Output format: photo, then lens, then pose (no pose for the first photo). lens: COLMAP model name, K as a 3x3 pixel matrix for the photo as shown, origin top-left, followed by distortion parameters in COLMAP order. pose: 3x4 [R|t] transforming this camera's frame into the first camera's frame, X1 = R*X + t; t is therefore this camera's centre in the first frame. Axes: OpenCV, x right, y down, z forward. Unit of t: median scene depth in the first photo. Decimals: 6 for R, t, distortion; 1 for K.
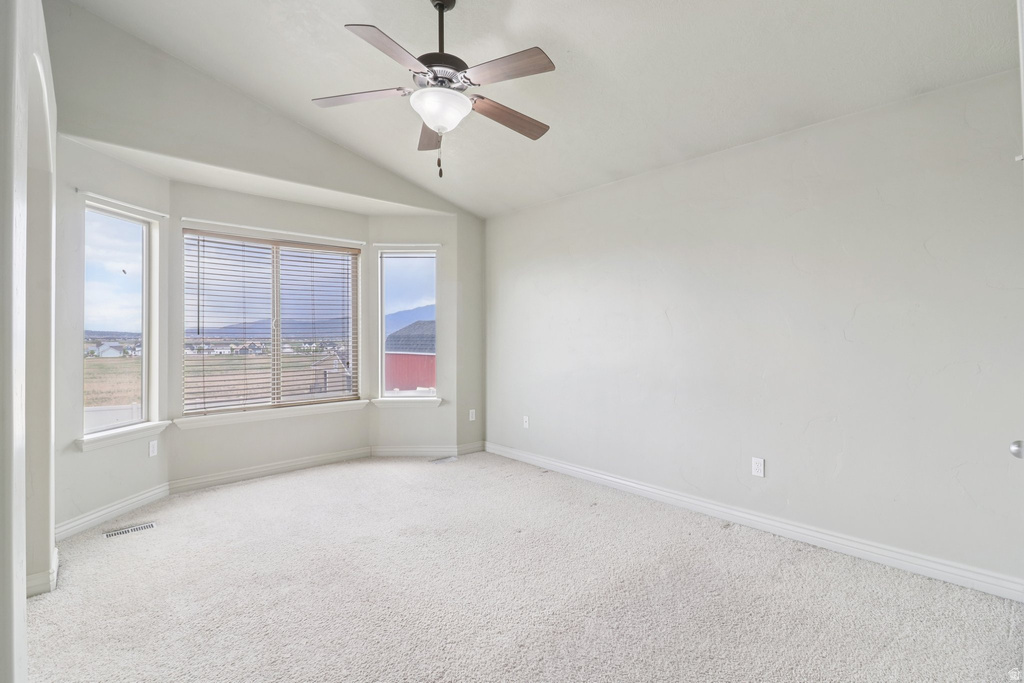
lens RADIAL K [[479.1, 0, 522.6], [0, 479.1, 338.9], [0, 0, 1]] dist [-0.003134, -0.010305]
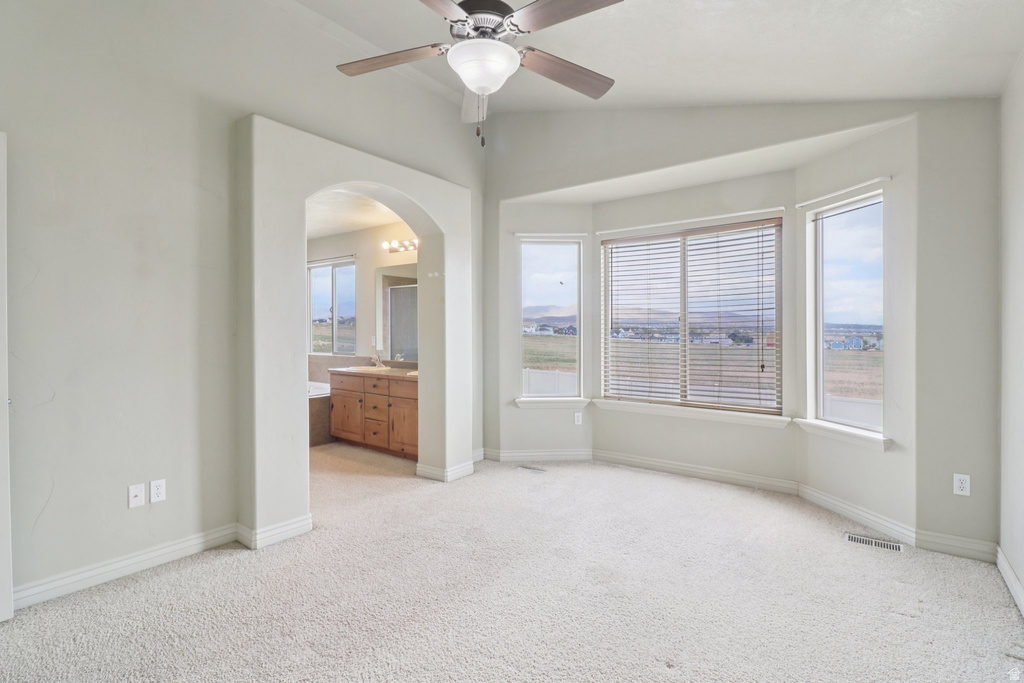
lens RADIAL K [[479.1, 0, 511.4], [0, 479.1, 334.5], [0, 0, 1]] dist [-0.003134, -0.010305]
pose [[0.154152, 0.012628, -0.987966, 0.382502], [-0.007997, 0.999902, 0.011533, -0.007632], [0.988015, 0.006123, 0.154238, 0.512962]]
